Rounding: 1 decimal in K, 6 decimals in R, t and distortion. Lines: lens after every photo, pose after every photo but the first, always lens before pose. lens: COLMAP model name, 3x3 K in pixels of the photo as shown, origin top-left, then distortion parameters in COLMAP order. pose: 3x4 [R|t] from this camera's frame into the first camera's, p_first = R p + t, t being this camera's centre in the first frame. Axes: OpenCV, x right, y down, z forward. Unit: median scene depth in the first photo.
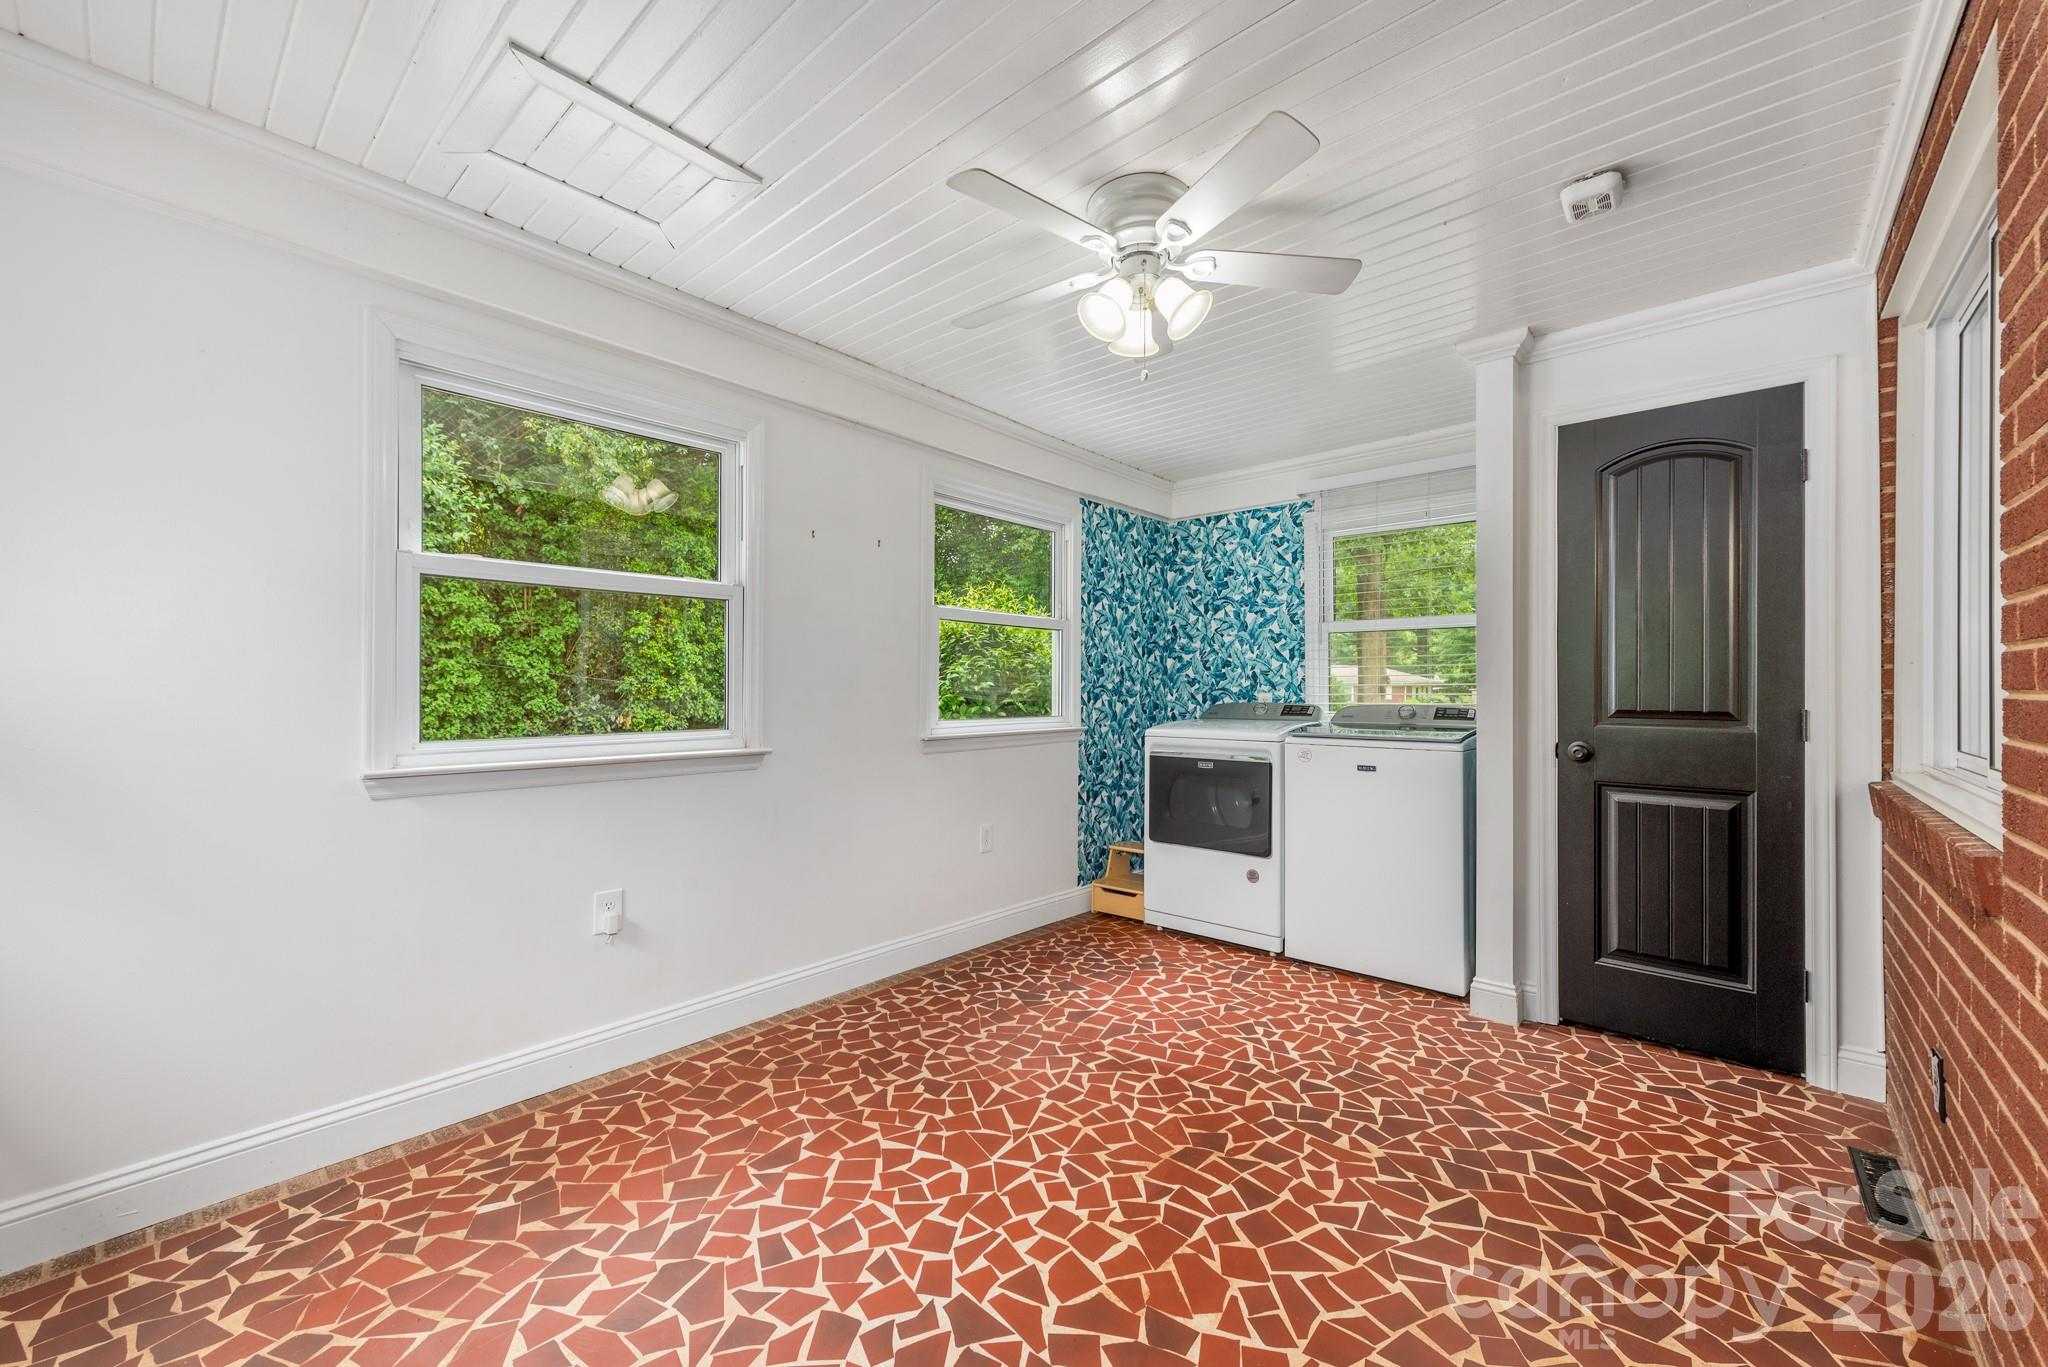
lens RADIAL K [[796.5, 0, 1042.5], [0, 796.5, 684.9], [0, 0, 1]] dist [0.008918, -0.003304]
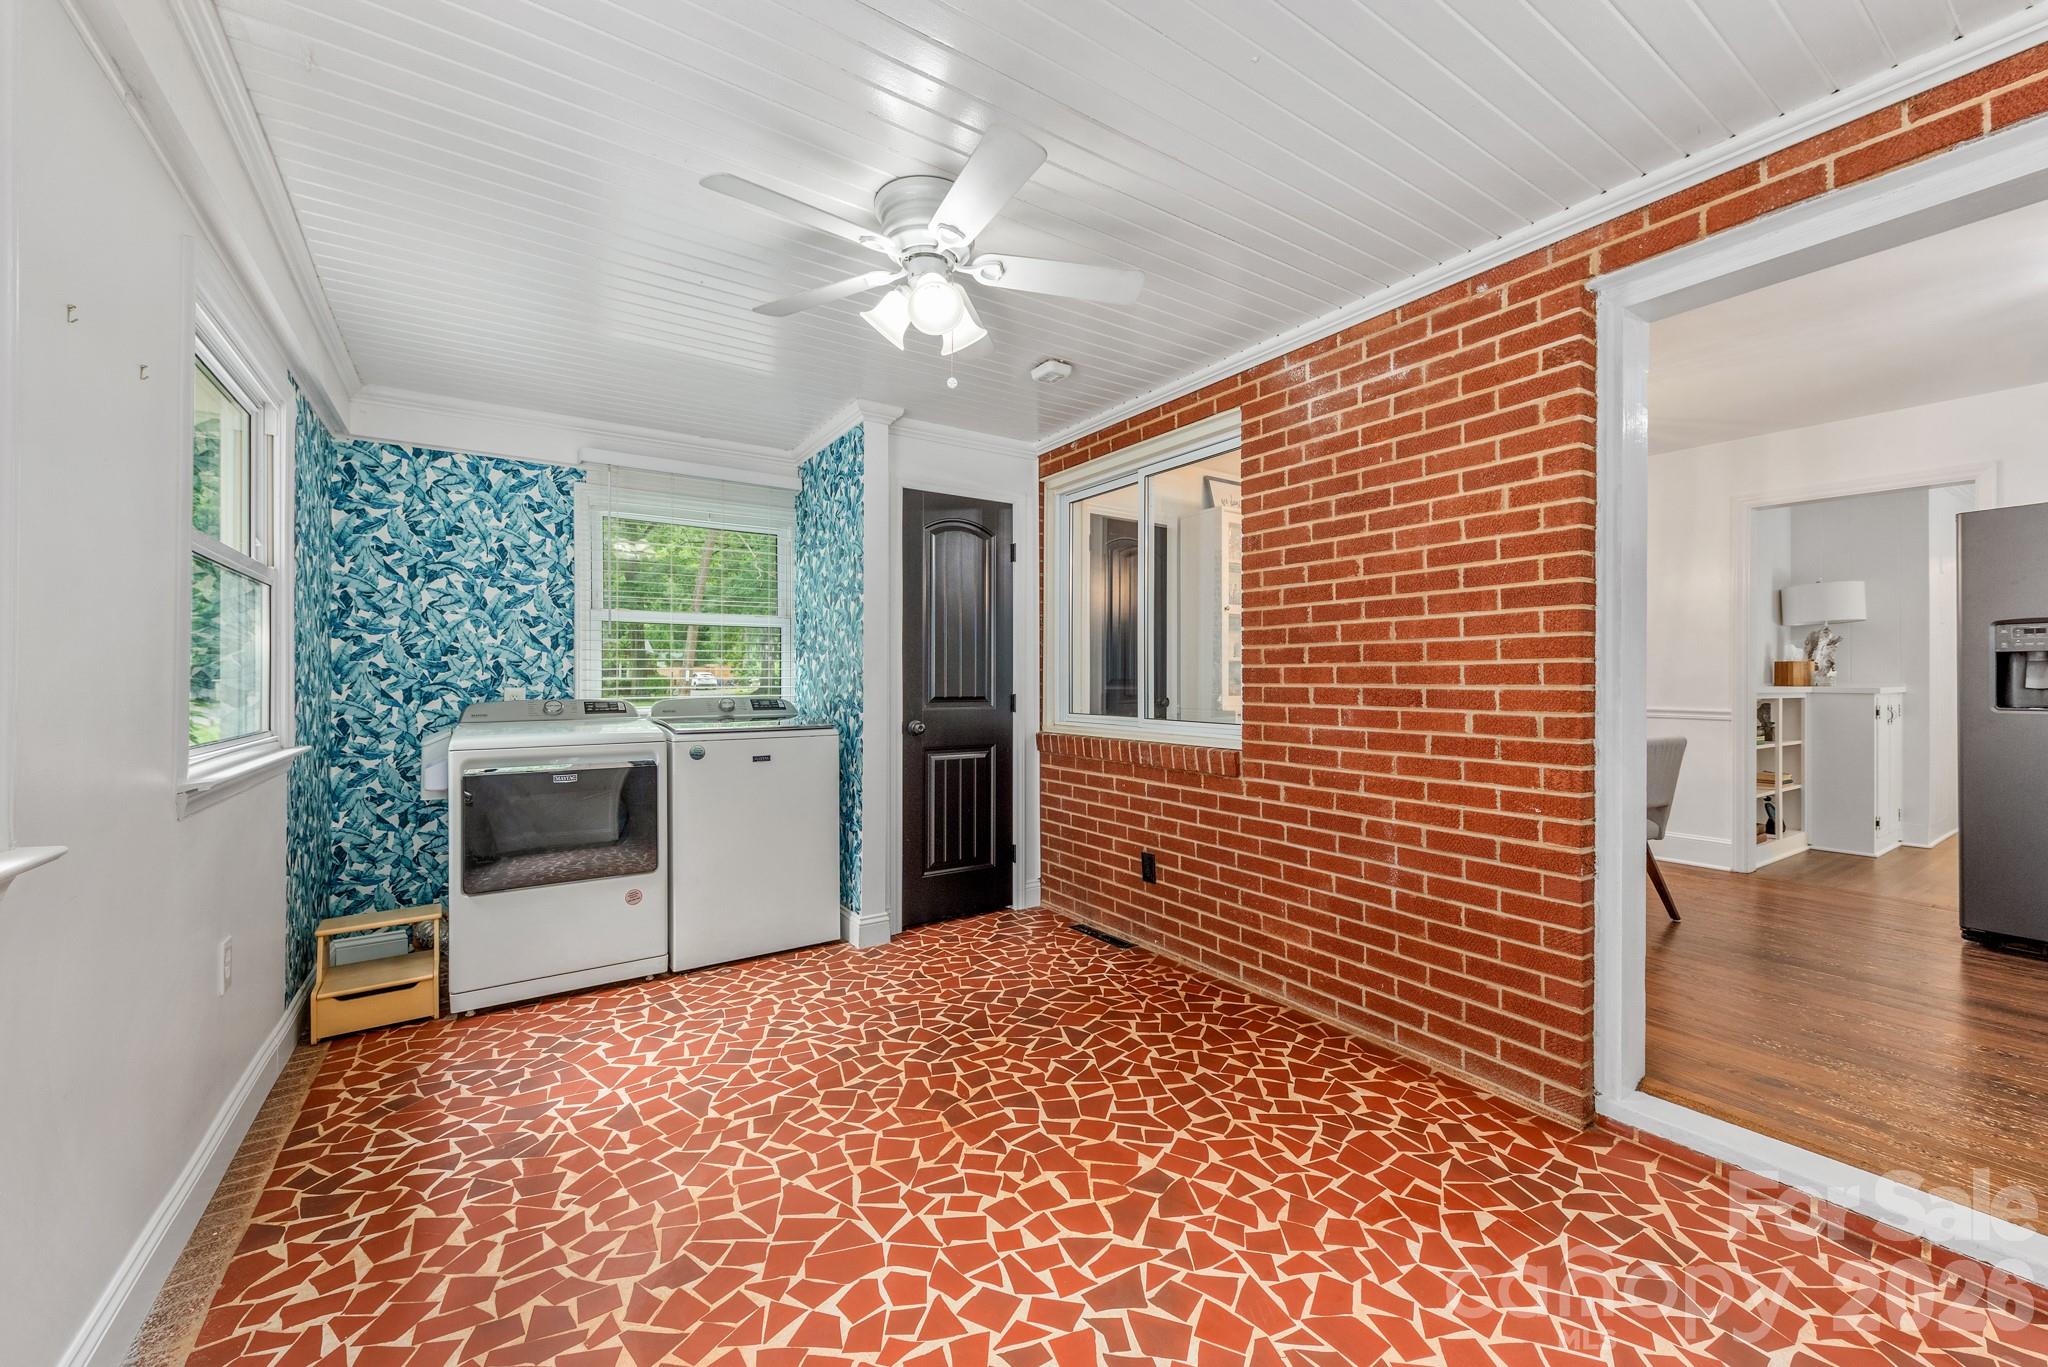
lens RADIAL K [[796.5, 0, 1030.0], [0, 796.5, 678.6], [0, 0, 1]] dist [0.008918, -0.003304]
pose [[0.260239, -0.001013, 0.965544, -0.608771], [-0.003197, 0.999993, 0.001911, -0.004389], [-0.965539, -0.003584, 0.260234, 0.455591]]
